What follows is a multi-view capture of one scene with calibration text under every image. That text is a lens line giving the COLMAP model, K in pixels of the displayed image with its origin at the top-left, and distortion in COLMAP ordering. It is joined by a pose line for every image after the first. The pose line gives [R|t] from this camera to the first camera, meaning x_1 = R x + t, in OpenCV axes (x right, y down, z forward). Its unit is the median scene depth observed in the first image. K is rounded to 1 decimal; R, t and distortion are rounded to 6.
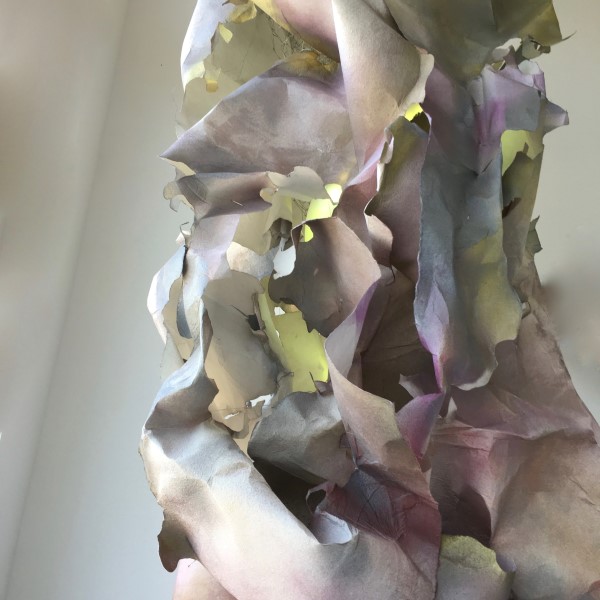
lens RADIAL K [[707.9, 0, 296.8], [0, 707.9, 299.1], [0, 0, 1]] dist [0.021894, 0.000000]
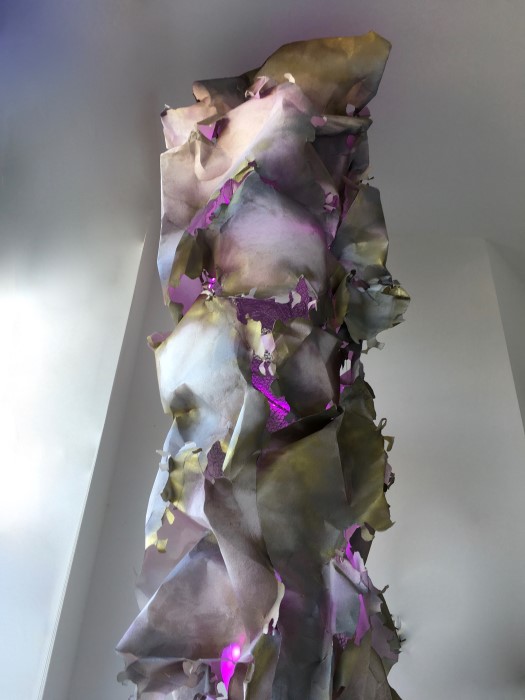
lens RADIAL K [[607.6, 0, 267.1], [0, 607.6, 344.1], [0, 0, 1]] dist [0.081525, -0.122800]
pose [[0.995285, -0.062303, -0.074332, 0.274590], [0.047652, 0.981632, -0.184735, -0.585789], [0.084476, 0.180322, 0.979973, -0.400970]]
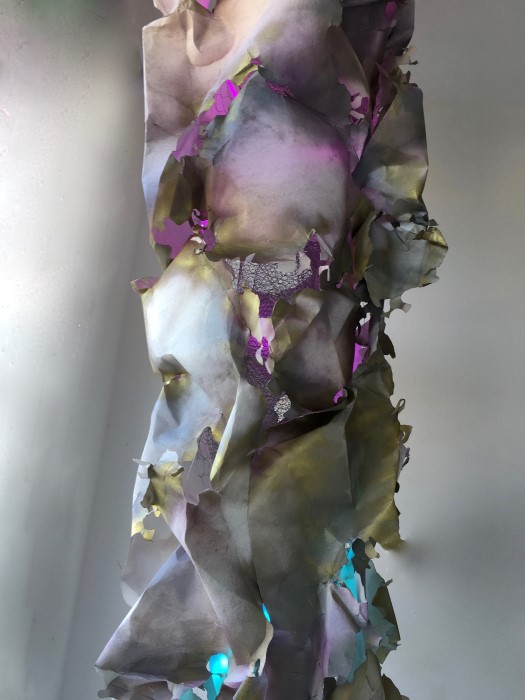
lens RADIAL K [[607.6, 0, 263.0], [0, 607.6, 349.8], [0, 0, 1]] dist [0.081525, -0.122800]
pose [[0.991339, -0.010561, -0.130901, 0.321789], [0.024280, 0.994317, 0.103653, -0.966867], [0.129062, -0.105934, 0.985962, -0.139386]]
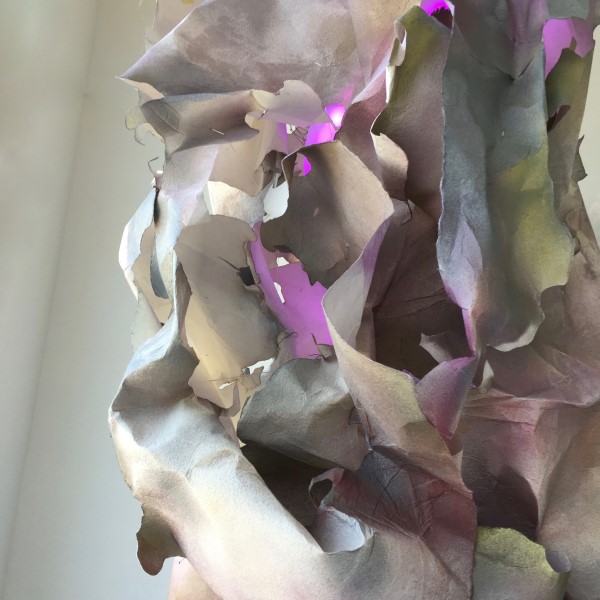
lens RADIAL K [[707.9, 0, 292.4], [0, 707.9, 310.8], [0, 0, 1]] dist [0.021894, 0.000000]
pose [[0.998594, -0.036482, -0.038462, 0.027297], [0.039602, 0.995700, 0.083745, 0.006054], [0.035242, -0.085151, 0.995745, 0.169141]]
